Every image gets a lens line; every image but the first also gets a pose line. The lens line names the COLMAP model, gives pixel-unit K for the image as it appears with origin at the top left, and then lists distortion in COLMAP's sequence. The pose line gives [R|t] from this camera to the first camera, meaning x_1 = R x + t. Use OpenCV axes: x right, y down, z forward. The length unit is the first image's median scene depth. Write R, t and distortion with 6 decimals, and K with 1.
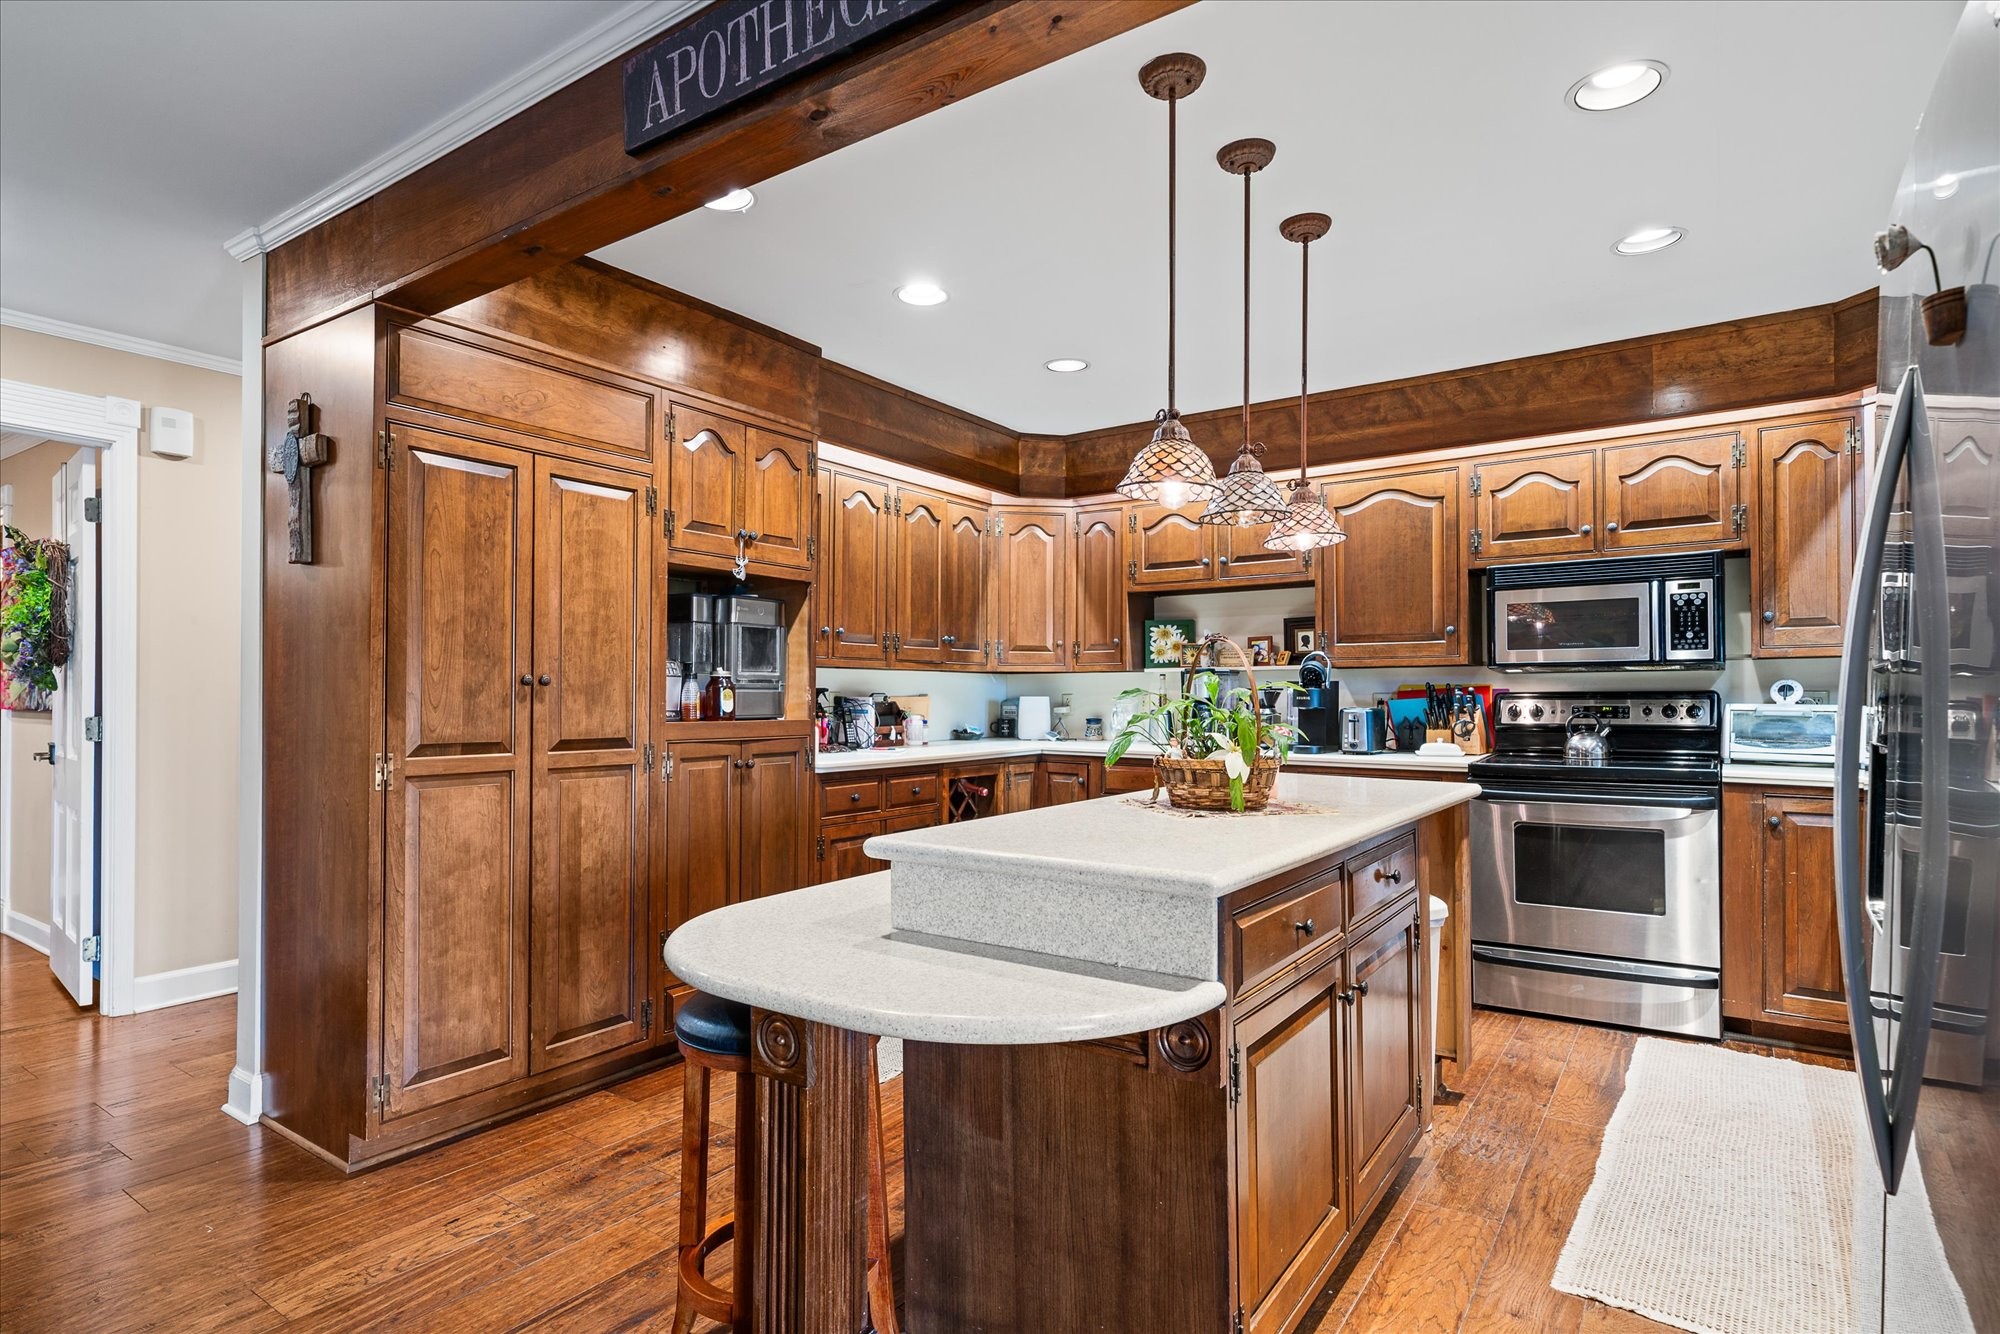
lens RADIAL K [[1047.3, 0, 999.9], [0, 1047.3, 677.4], [0, 0, 1]] dist [0.005241, 0.000335]
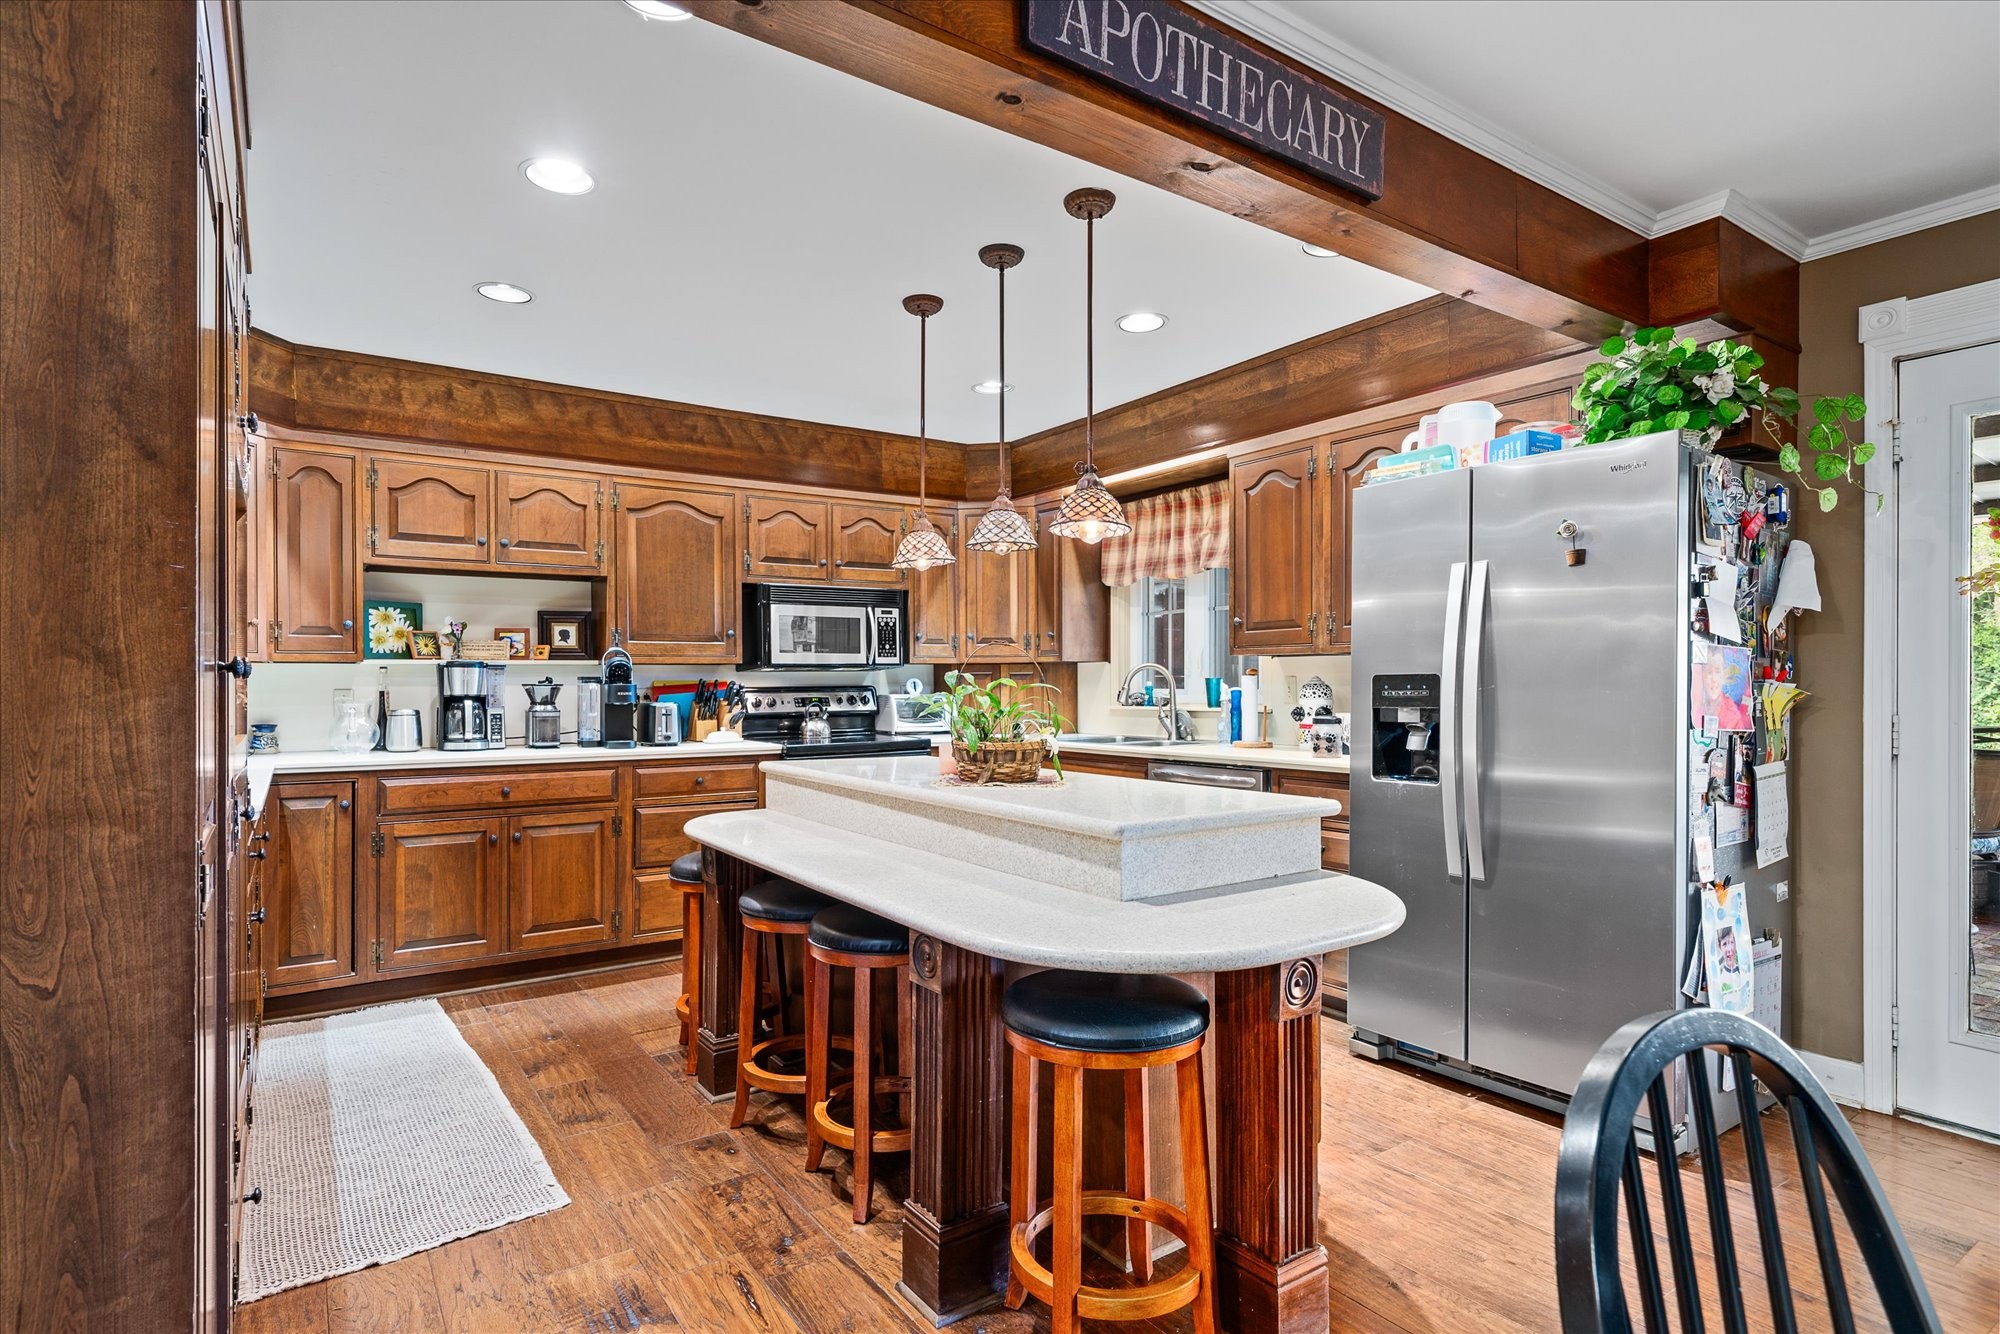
lens RADIAL K [[999.1, 0, 997.2], [0, 999.1, 676.7], [0, 0, 1]] dist [0.002944, 0.000144]
pose [[0.355370, 0.007350, 0.934697, -0.501213], [-0.009998, 0.999942, -0.004062, 0.003730], [-0.934672, -0.007902, 0.355423, 0.334154]]
